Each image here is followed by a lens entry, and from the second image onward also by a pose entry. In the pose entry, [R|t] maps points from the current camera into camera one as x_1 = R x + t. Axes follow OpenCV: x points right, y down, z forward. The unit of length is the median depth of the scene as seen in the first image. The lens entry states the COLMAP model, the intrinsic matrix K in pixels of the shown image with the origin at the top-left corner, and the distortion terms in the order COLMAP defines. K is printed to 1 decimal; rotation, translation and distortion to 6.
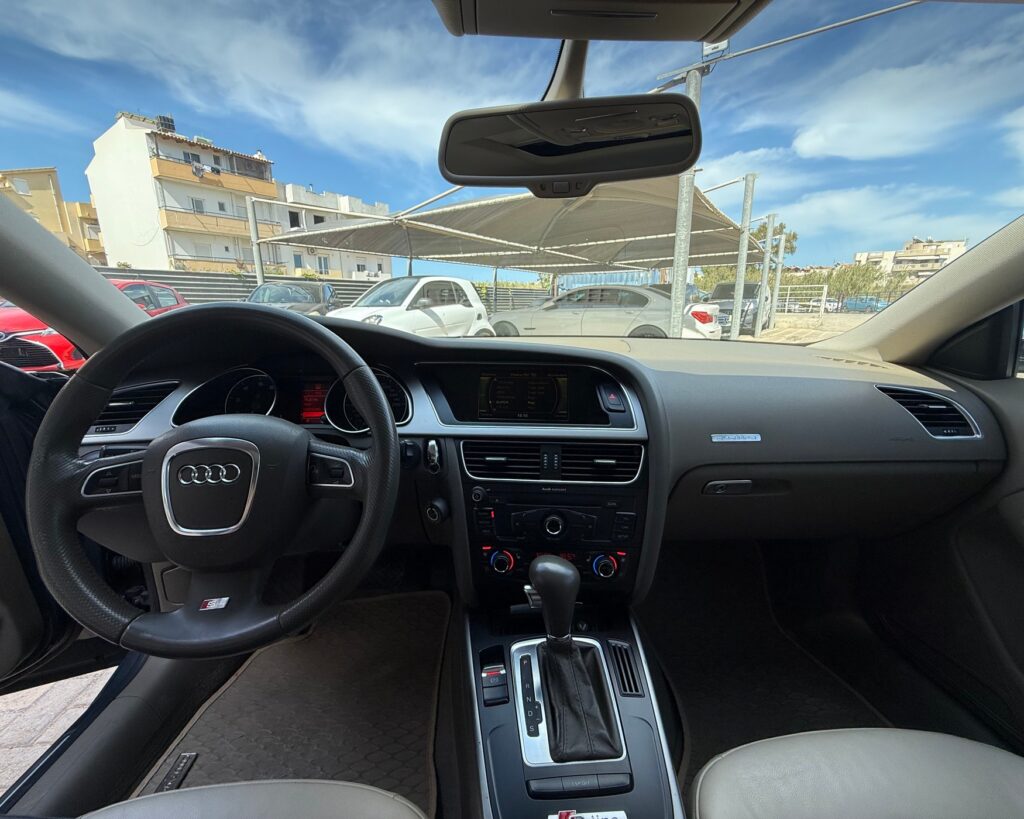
lens RADIAL K [[439.4, 0, 503.7], [0, 439.4, 404.5], [0, 0, 1]] dist [0.000350, -0.000046]
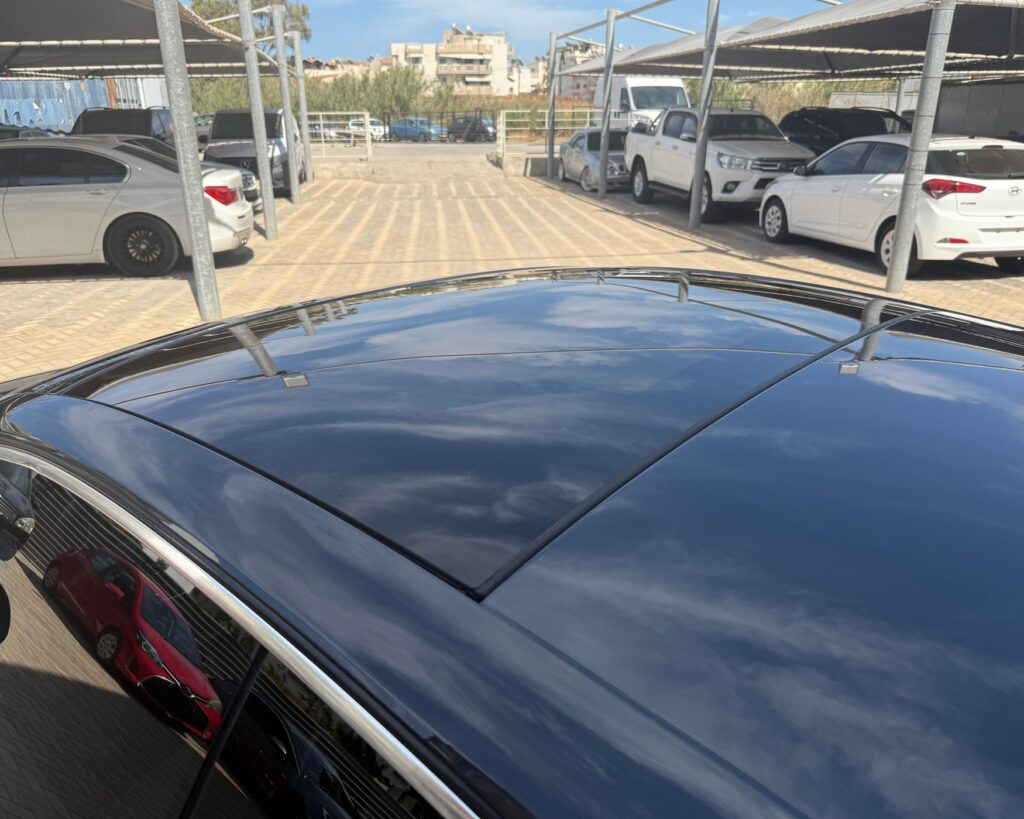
lens RADIAL K [[781.8, 0, 499.5], [0, 781.8, 406.6], [0, 0, 1]] dist [0.033491, -0.055798]
pose [[0.714224, -0.242731, 0.656480, -0.987128], [0.165765, 0.969917, 0.178278, -0.486930], [-0.680005, -0.018509, 0.732974, -1.313026]]
